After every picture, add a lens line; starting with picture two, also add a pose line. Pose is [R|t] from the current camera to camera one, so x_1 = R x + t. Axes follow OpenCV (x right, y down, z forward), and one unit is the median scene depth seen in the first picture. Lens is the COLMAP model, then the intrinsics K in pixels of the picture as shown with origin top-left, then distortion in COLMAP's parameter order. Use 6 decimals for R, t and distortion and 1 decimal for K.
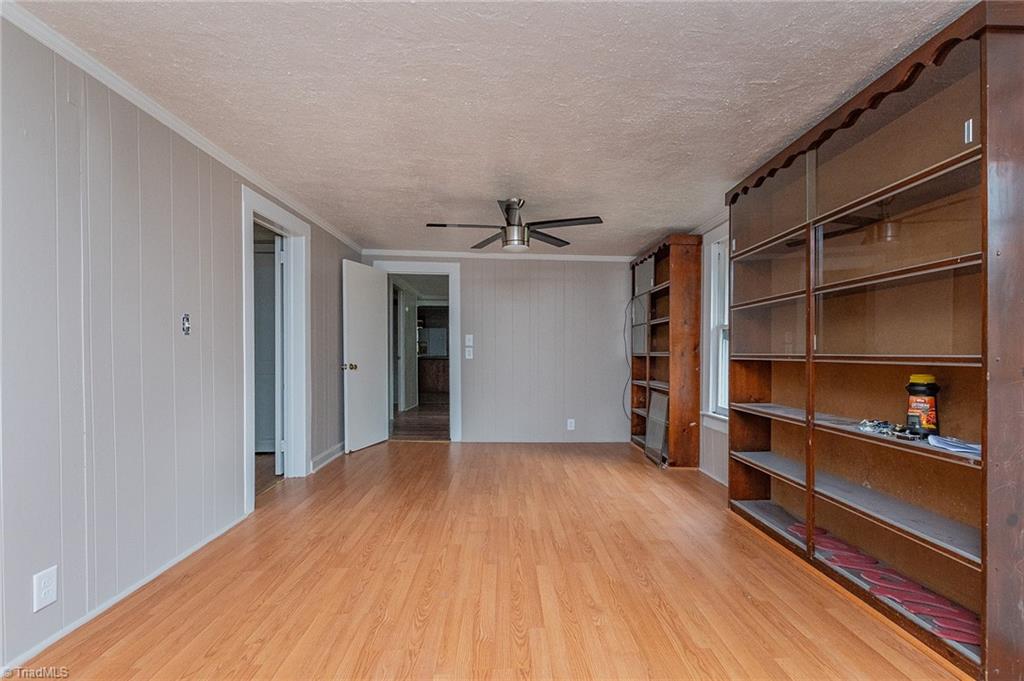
lens RADIAL K [[450.7, 0, 515.4], [0, 450.7, 348.1], [0, 0, 1]] dist [-0.001747, -0.000099]
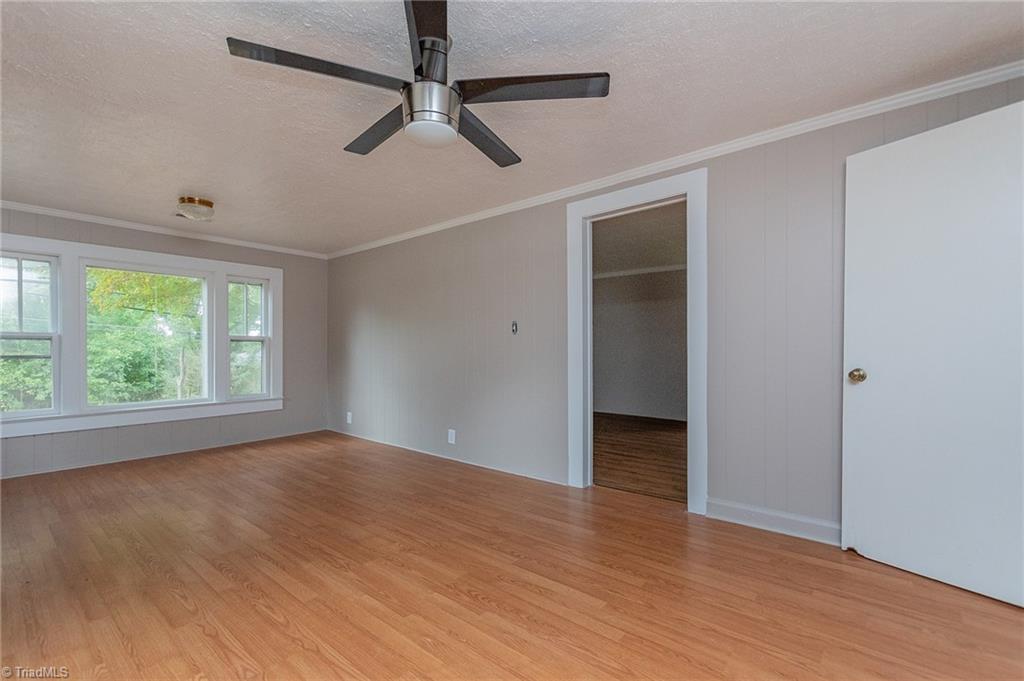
lens RADIAL K [[450.7, 0, 519.0], [0, 450.7, 345.6], [0, 0, 1]] dist [-0.001747, -0.000099]
pose [[-0.651131, -0.004100, -0.758954, 0.425194], [0.004362, 0.999949, -0.009145, 0.022977], [0.758953, -0.009265, -0.651080, 1.884270]]
